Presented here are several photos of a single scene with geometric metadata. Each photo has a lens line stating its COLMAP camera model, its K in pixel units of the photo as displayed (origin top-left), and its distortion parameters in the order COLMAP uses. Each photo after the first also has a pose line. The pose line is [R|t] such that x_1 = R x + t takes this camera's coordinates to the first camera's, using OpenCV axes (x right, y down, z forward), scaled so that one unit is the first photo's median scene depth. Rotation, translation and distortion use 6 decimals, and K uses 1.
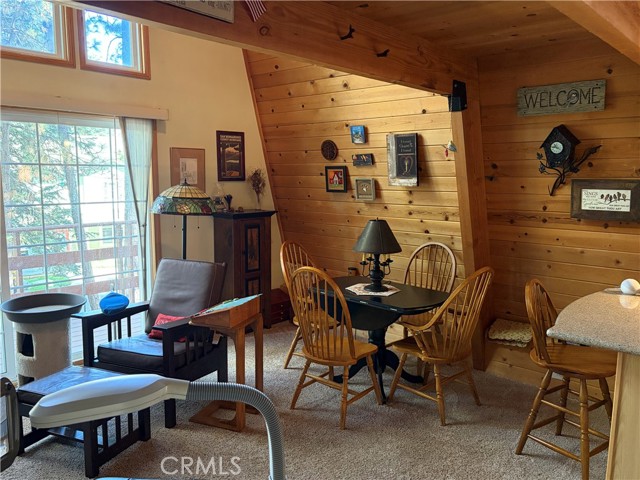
lens RADIAL K [[517.4, 0, 319.9], [0, 517.4, 238.9], [0, 0, 1]] dist [0.042740, -0.029011]
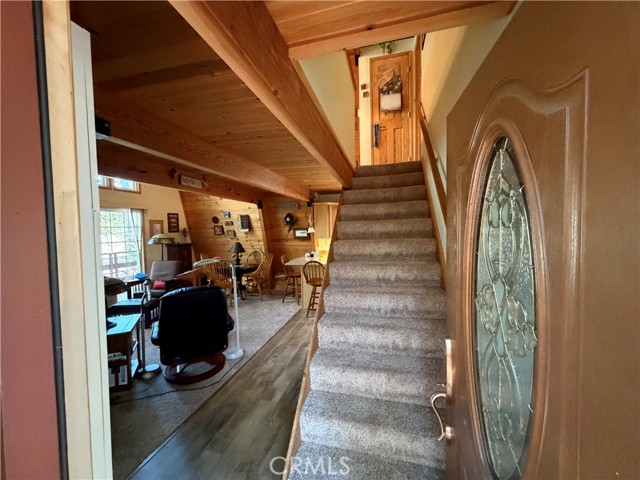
lens RADIAL K [[255.3, 0, 319.2], [0, 255.3, 238.2], [0, 0, 1]] dist [0.001779, -0.000359]
pose [[0.889415, -0.041695, 0.455195, -0.125461], [0.082335, 0.994156, -0.069813, 0.073852], [-0.449625, 0.099571, 0.887650, -0.503017]]
